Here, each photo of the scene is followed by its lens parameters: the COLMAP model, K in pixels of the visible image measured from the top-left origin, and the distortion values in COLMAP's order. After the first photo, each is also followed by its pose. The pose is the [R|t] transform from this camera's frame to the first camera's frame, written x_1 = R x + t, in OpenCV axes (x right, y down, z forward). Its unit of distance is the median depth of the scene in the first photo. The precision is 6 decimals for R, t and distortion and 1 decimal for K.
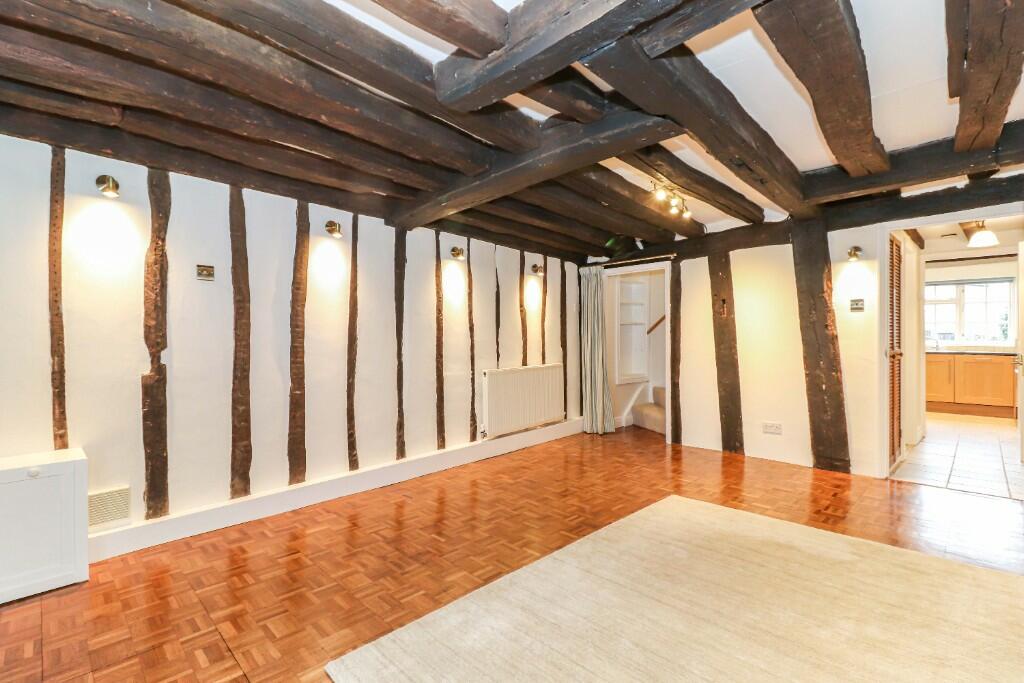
lens RADIAL K [[472.6, 0, 512.2], [0, 472.6, 338.1], [0, 0, 1]] dist [0.005460, -0.005040]
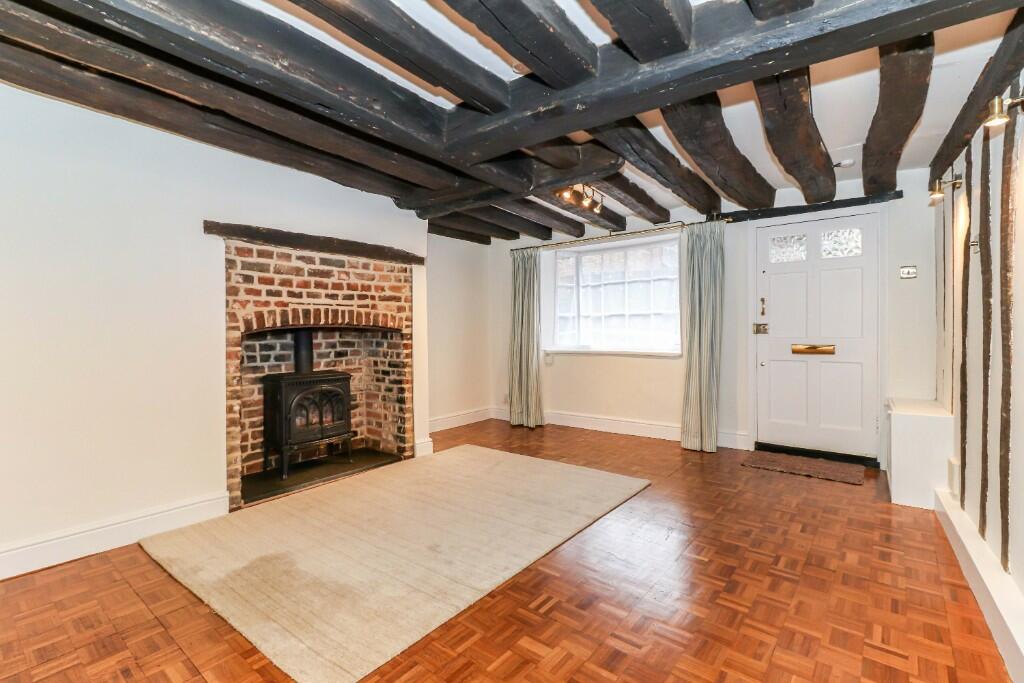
lens RADIAL K [[472.6, 0, 504.9], [0, 472.6, 336.5], [0, 0, 1]] dist [0.005460, -0.005040]
pose [[-0.997658, 0.014571, -0.066834, 0.169686], [0.013148, 0.999678, 0.021680, -0.002467], [0.067128, 0.020751, -0.997529, 1.241864]]
